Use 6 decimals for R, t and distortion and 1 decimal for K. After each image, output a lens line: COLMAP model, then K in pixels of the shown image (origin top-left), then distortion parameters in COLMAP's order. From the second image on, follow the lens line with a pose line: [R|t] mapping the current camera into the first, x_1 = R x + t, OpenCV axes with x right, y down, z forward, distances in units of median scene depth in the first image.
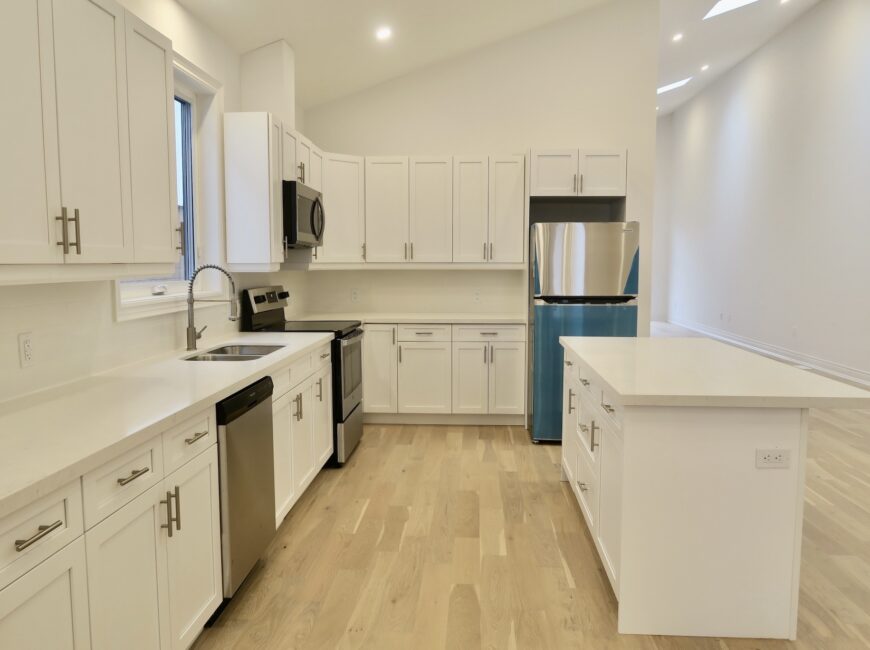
lens RADIAL K [[673.0, 0, 435.0], [0, 673.0, 325.0], [0, 0, 1]] dist [-0.024343, 0.003821]
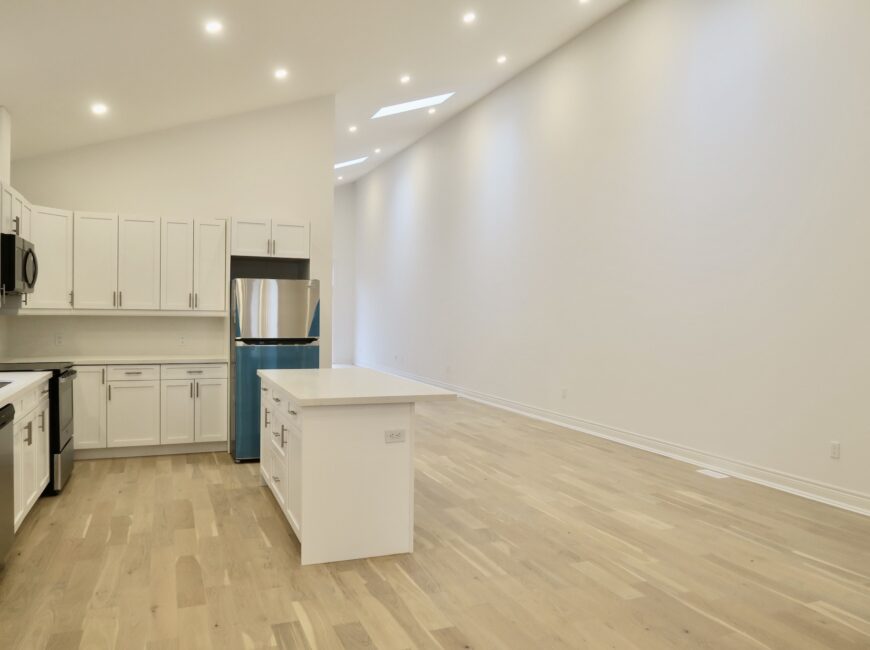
lens RADIAL K [[673.0, 0, 435.0], [0, 673.0, 325.0], [0, 0, 1]] dist [-0.024343, 0.003821]
pose [[0.903220, 0.003947, 0.429160, -0.048285], [0.026539, 0.997530, -0.065029, 0.021454], [-0.428357, 0.070125, 0.900885, -0.250409]]
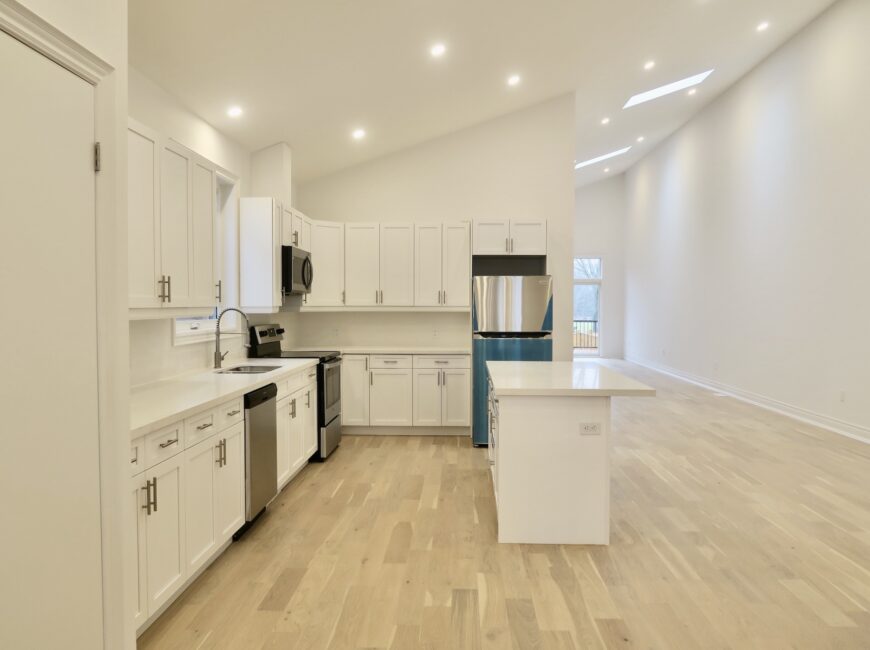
lens RADIAL K [[673.0, 0, 435.0], [0, 673.0, 325.0], [0, 0, 1]] dist [-0.024343, 0.003821]
pose [[0.999797, 0.000994, 0.020118, 0.049077], [0.000257, 0.998071, -0.062090, 0.025576], [-0.020141, 0.062083, 0.997868, -0.314120]]
